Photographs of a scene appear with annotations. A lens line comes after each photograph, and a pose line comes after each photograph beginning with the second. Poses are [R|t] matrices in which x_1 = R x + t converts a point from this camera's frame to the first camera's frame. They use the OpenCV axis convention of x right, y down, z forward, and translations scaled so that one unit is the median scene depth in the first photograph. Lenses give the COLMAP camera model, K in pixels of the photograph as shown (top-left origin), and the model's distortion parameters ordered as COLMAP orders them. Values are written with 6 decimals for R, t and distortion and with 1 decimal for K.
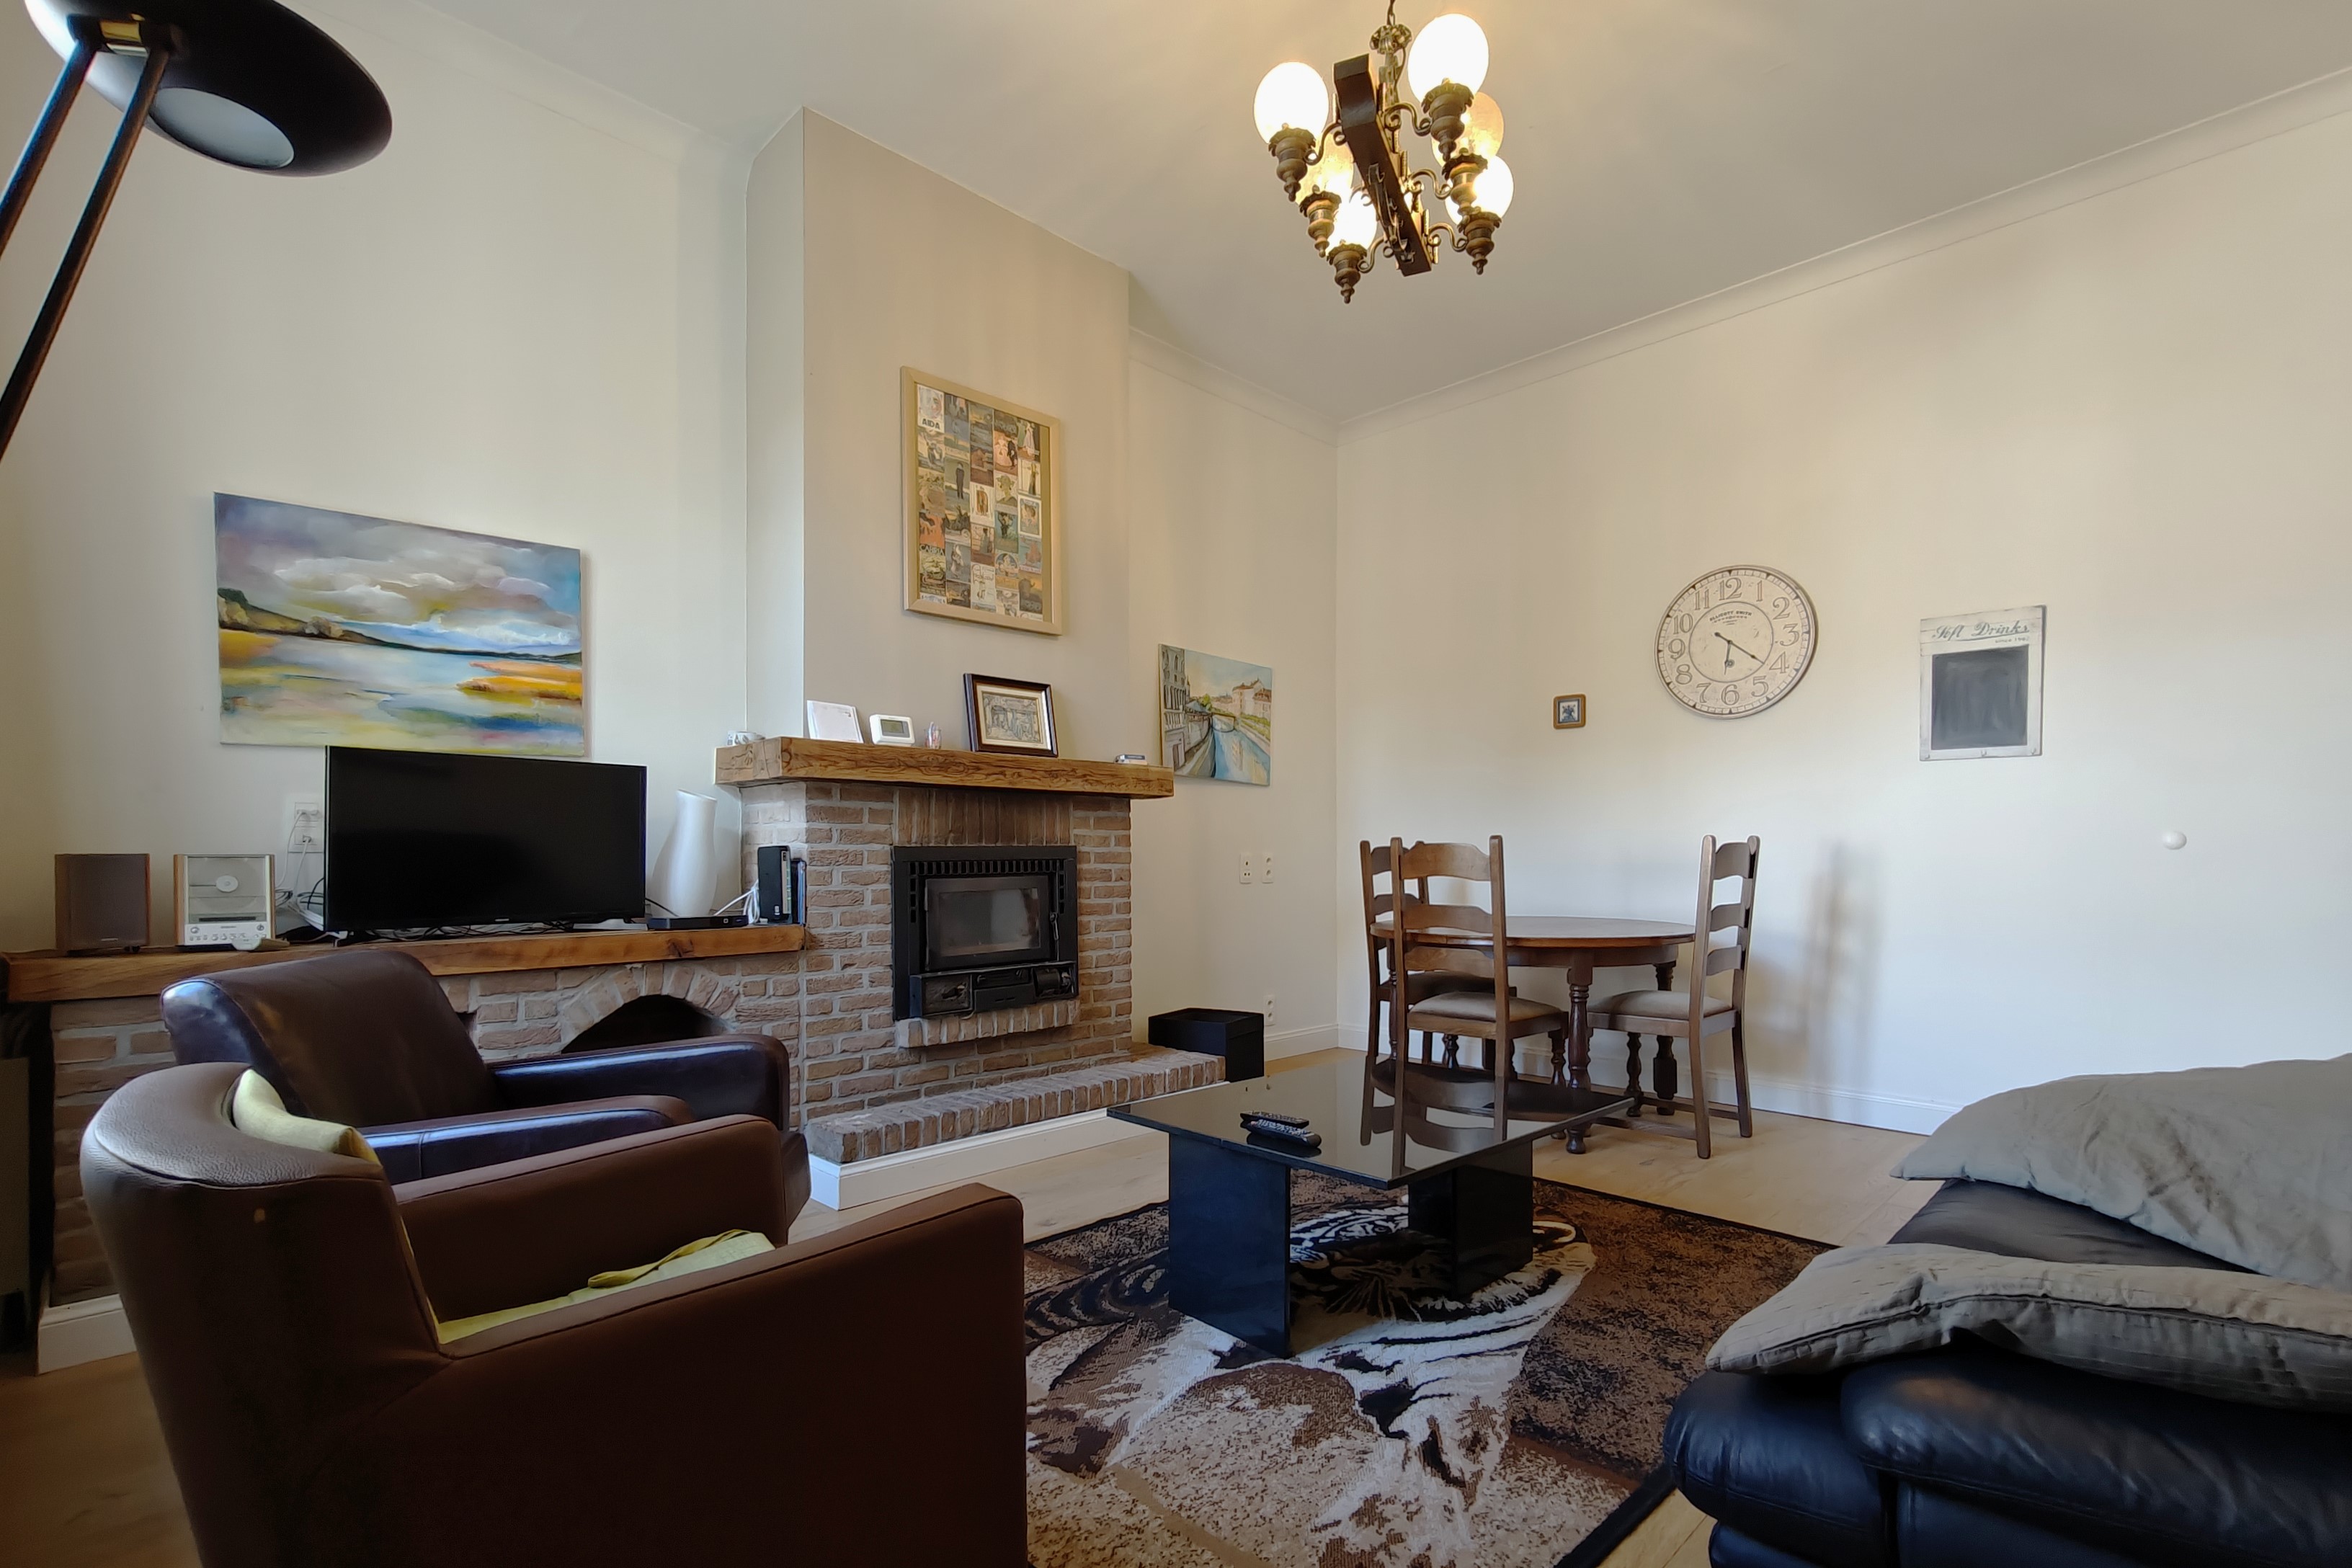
lens RADIAL K [[1111.9, 0, 1178.7], [0, 1111.9, 855.4], [0, 0, 1]] dist [0.000315, 0.000009]
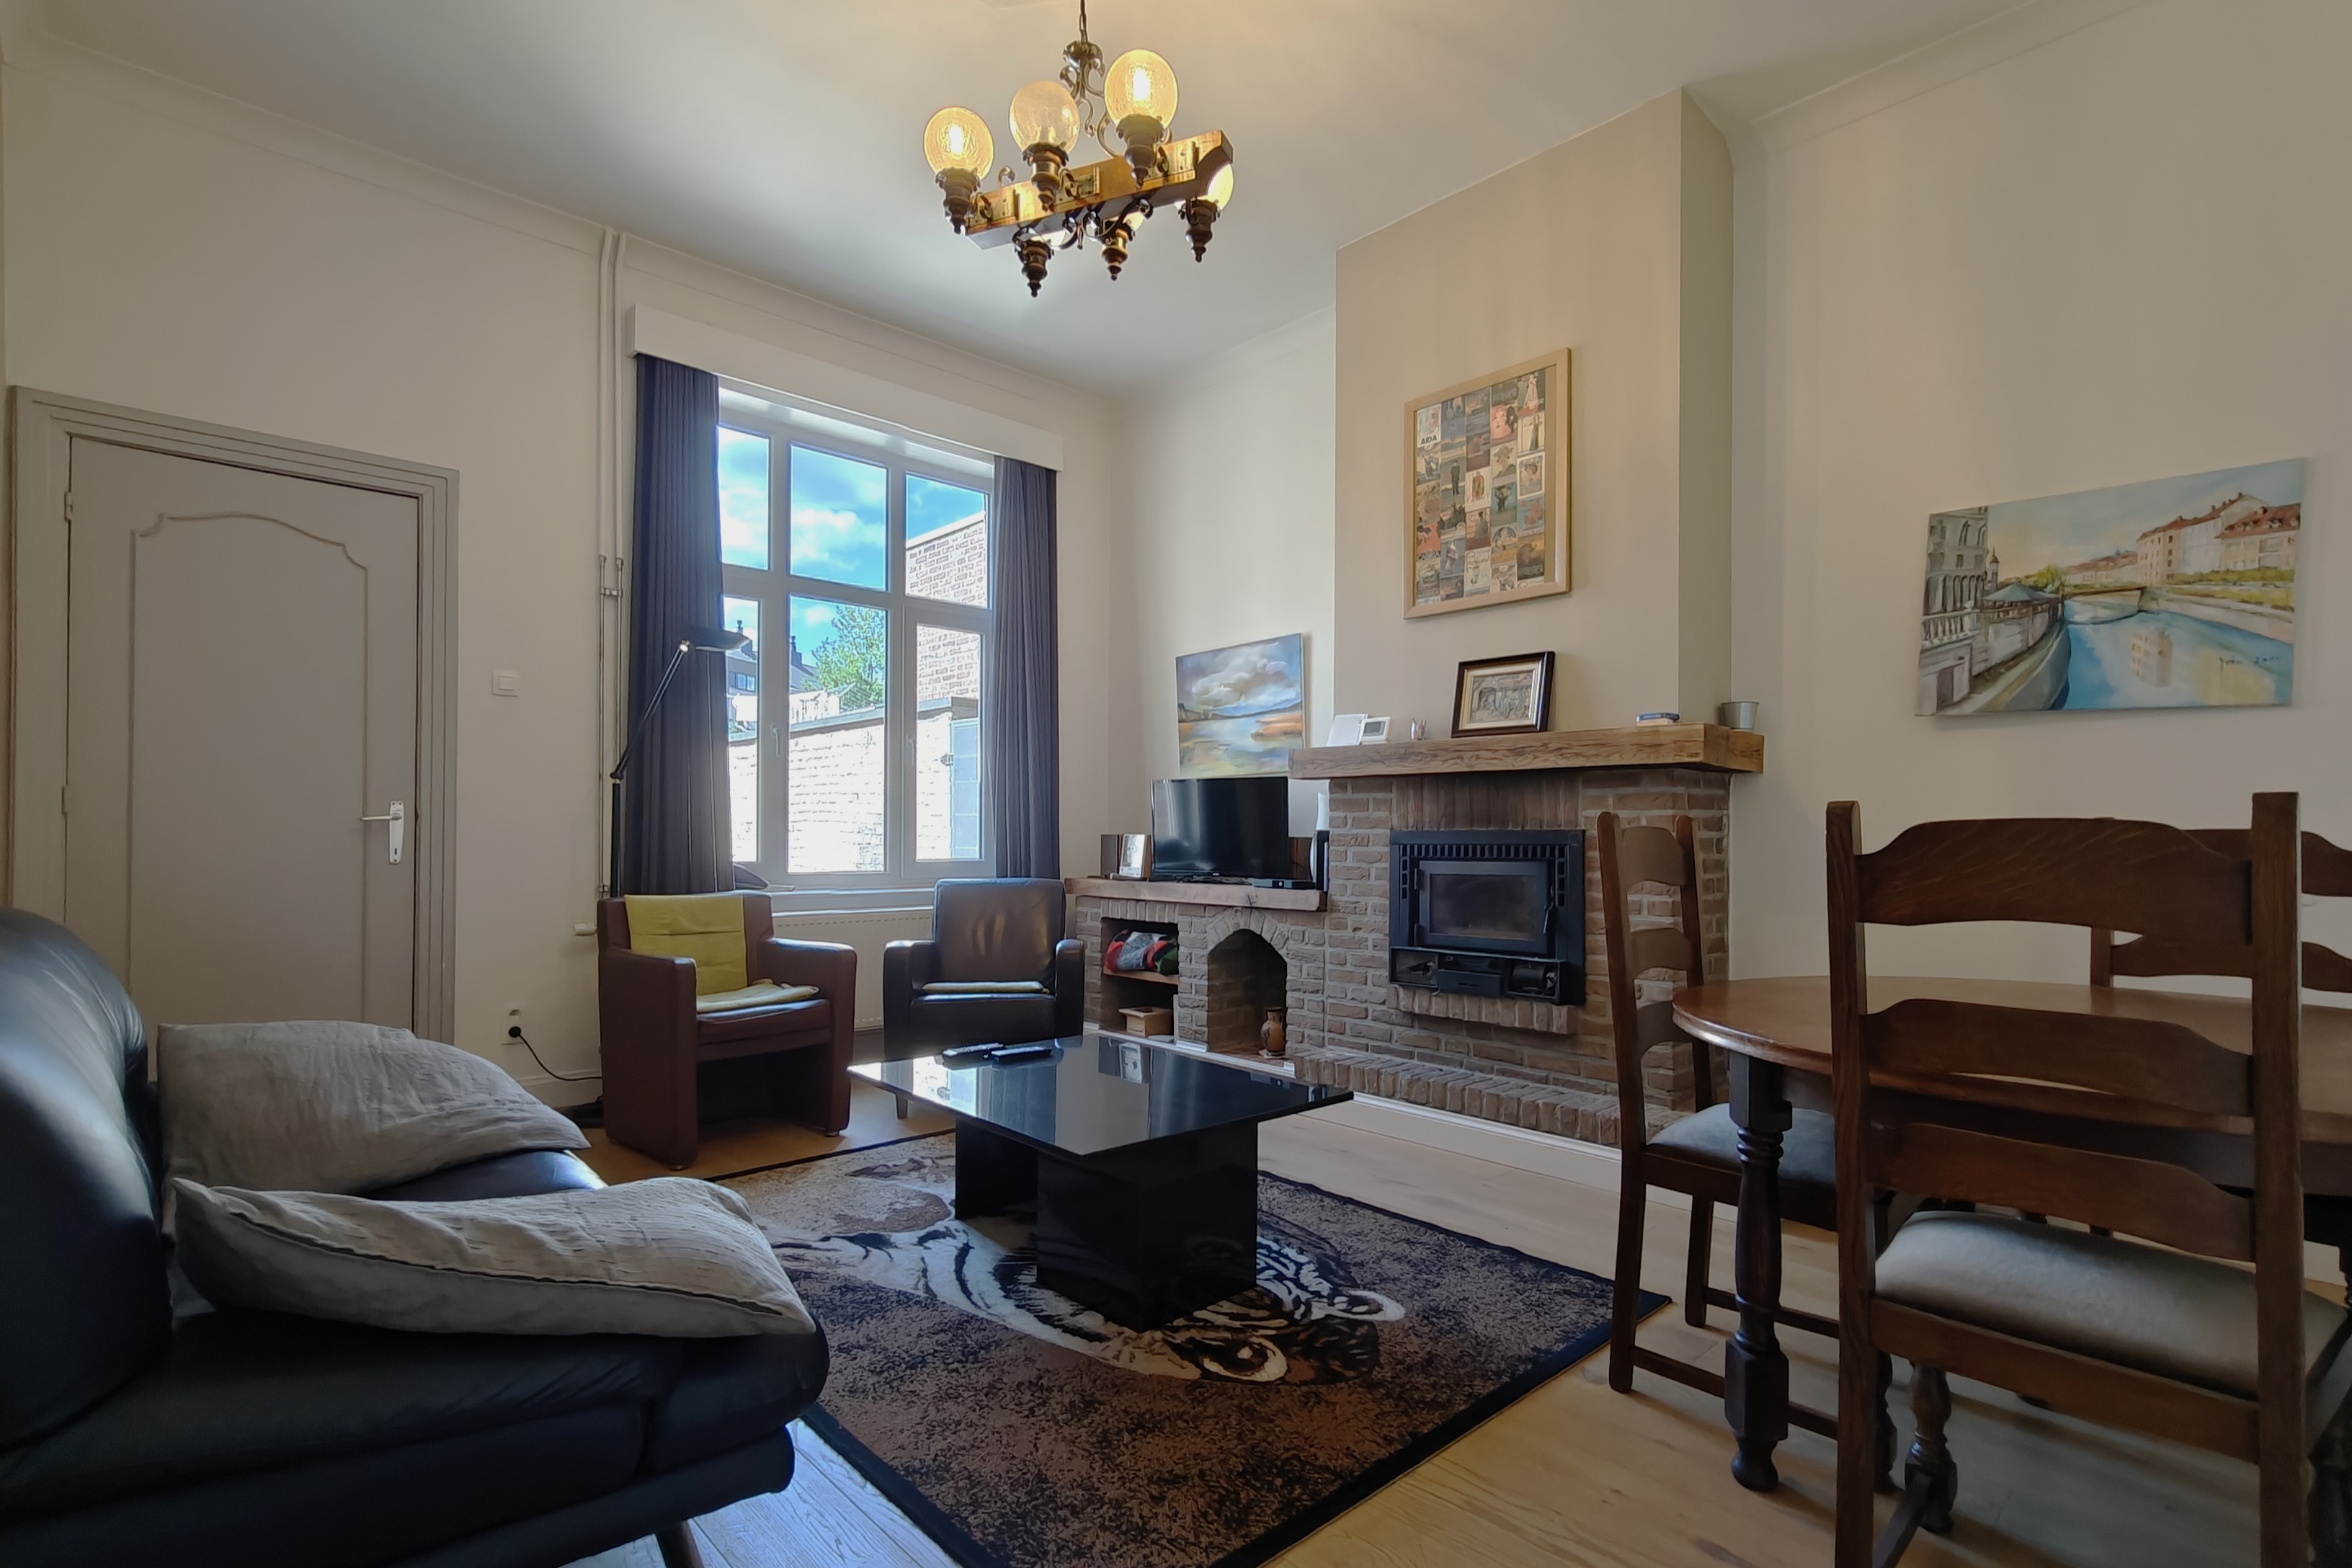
lens RADIAL K [[1100.2, 0, 1179.1], [0, 1100.2, 826.5], [0, 0, 1]] dist [0.002010, 0.000196]
pose [[-0.025015, -0.002376, -0.999684, 0.858693], [-0.004657, 0.999987, -0.002260, -0.008676], [0.999676, 0.004599, -0.025026, 0.791563]]
